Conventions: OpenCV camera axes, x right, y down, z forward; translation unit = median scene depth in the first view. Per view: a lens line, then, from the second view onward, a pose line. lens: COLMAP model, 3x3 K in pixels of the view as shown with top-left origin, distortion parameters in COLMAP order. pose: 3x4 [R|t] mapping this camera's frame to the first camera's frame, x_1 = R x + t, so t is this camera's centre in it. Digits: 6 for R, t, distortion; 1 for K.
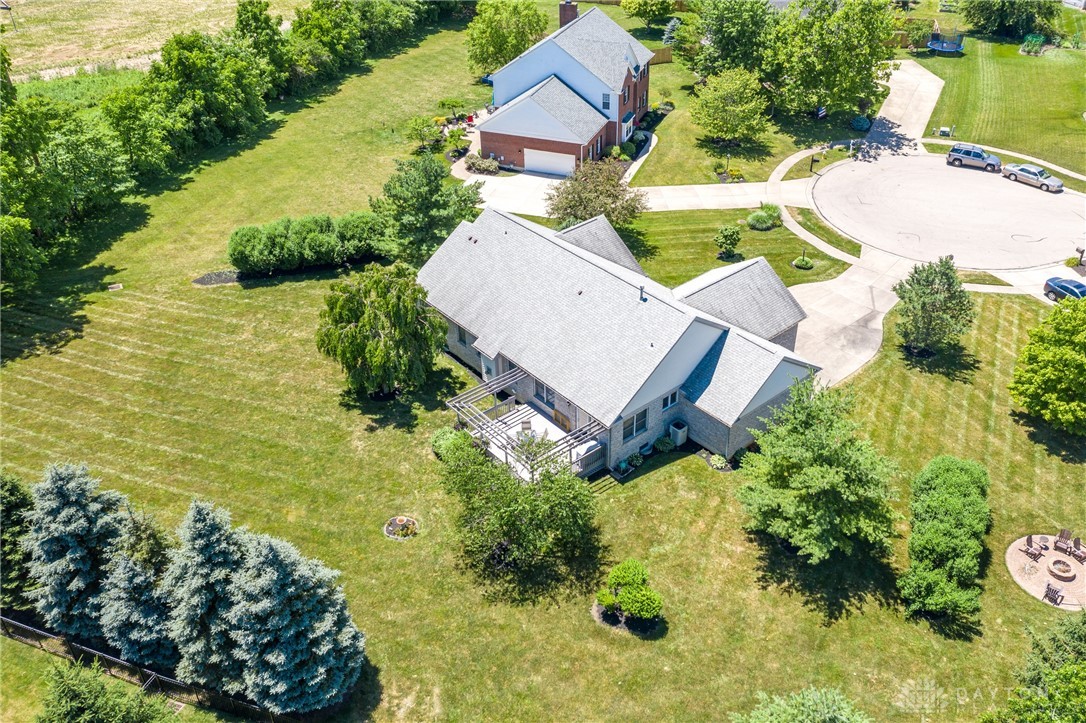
lens RADIAL K [[889.9, 0, 542.5], [0, 889.9, 386.9], [0, 0, 1]] dist [-0.002803, 0.004100]
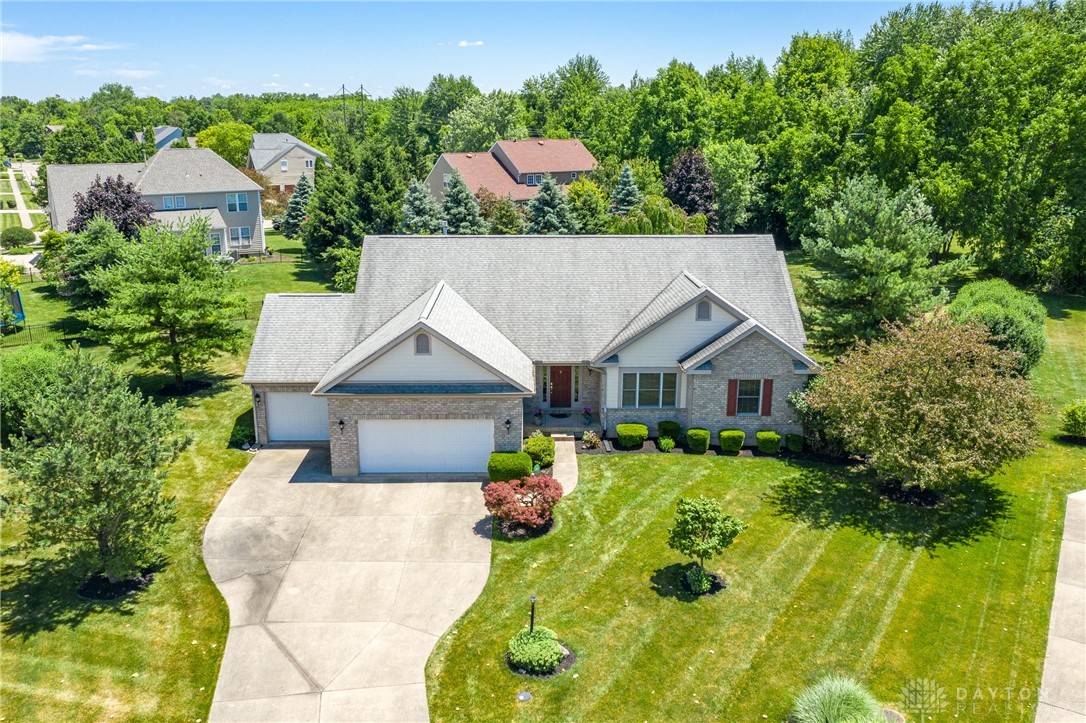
lens RADIAL K [[873.2, 0, 543.3], [0, 873.2, 347.8], [0, 0, 1]] dist [-0.001302, 0.000696]
pose [[-0.624072, 0.221807, -0.749223, 0.483721], [-0.453292, 0.678246, 0.578368, -0.383239], [0.636444, 0.700560, -0.322731, 0.977334]]
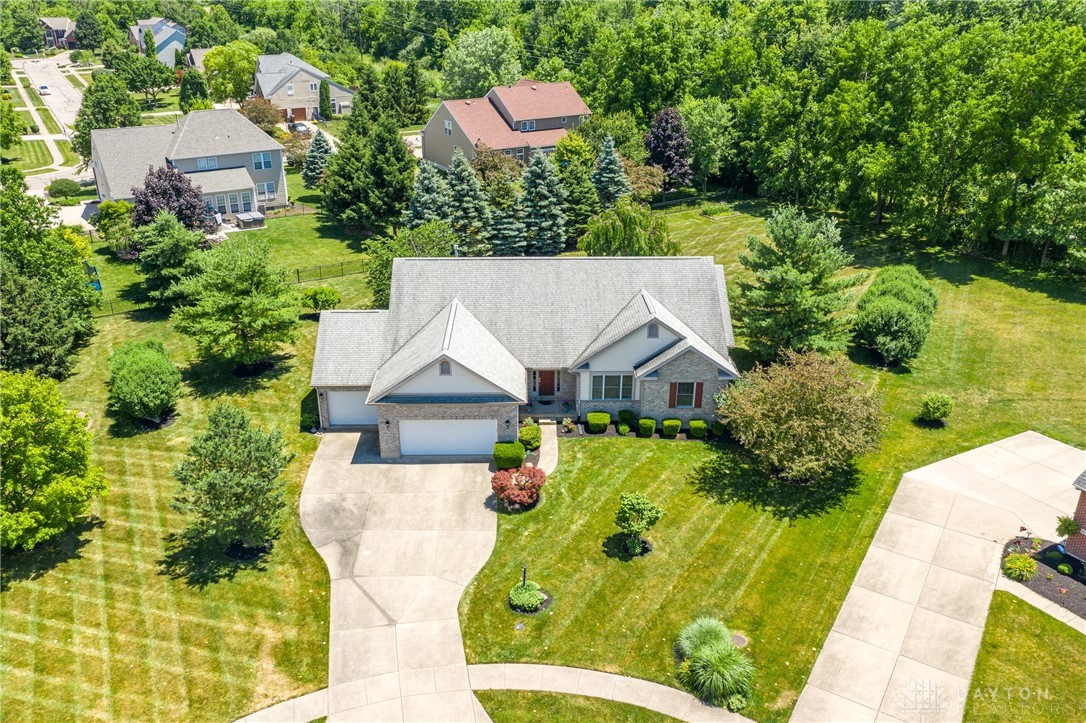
lens RADIAL K [[856.5, 0, 543.0], [0, 856.5, 361.5], [0, 0, 1]] dist [-0.000242, 0.000334]
pose [[-0.620196, 0.338083, -0.707854, 0.568762], [-0.456439, 0.578351, 0.676146, -0.537679], [0.637981, 0.742435, -0.204377, 0.957205]]
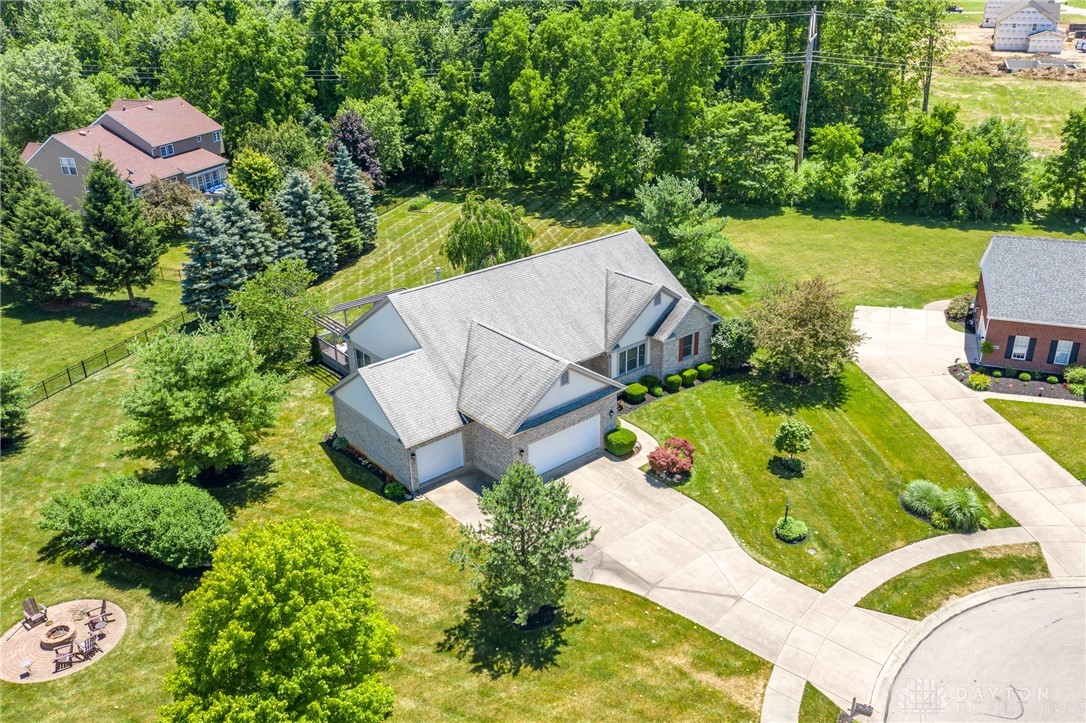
lens RADIAL K [[854.6, 0, 554.8], [0, 854.6, 359.1], [0, 0, 1]] dist [0.002723, 0.006219]
pose [[0.019907, 0.435168, -0.900129, 0.720138], [-0.581275, 0.737550, 0.343714, -0.313146], [0.813463, 0.516381, 0.267635, 0.626107]]
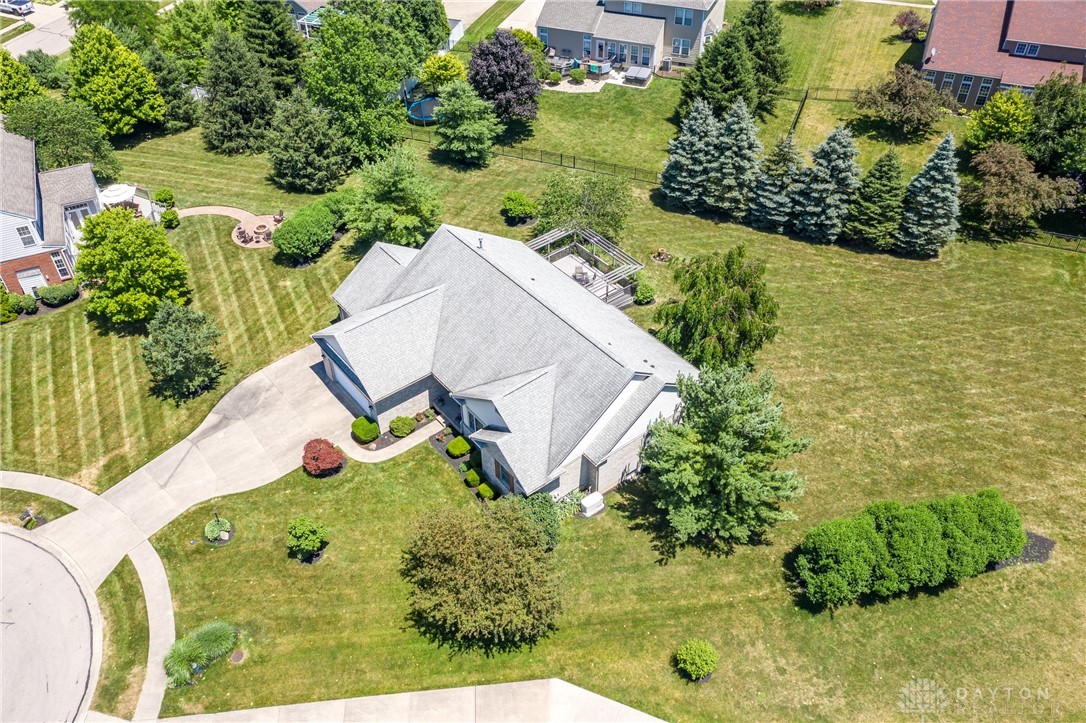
lens RADIAL K [[877.0, 0, 559.4], [0, 877.0, 355.7], [0, 0, 1]] dist [0.002782, -0.001804]
pose [[-0.999744, 0.014861, 0.017045, -0.004646], [0.019694, 0.201672, 0.979255, -0.832371], [0.011115, 0.979340, -0.201913, 0.959598]]
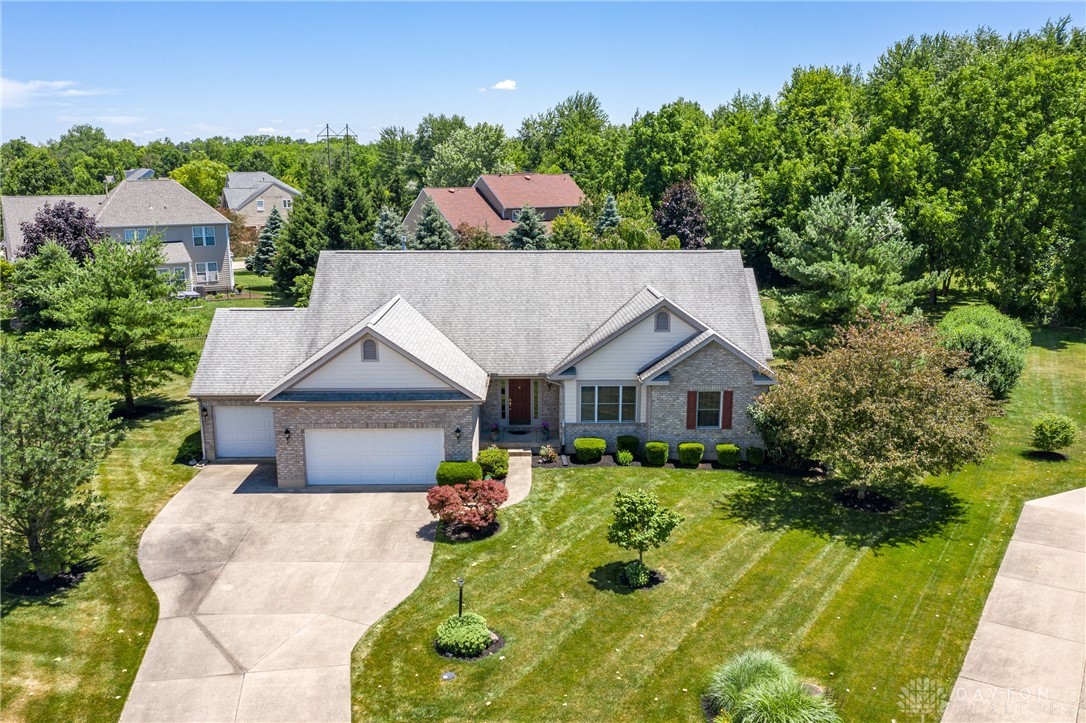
lens RADIAL K [[933.2, 0, 558.4], [0, 933.2, 397.1], [0, 0, 1]] dist [-0.001082, 0.004660]
pose [[-0.614581, 0.213111, -0.759522, 0.489256], [-0.458267, 0.687239, 0.563644, -0.389161], [0.642092, 0.694469, -0.324702, 1.020508]]
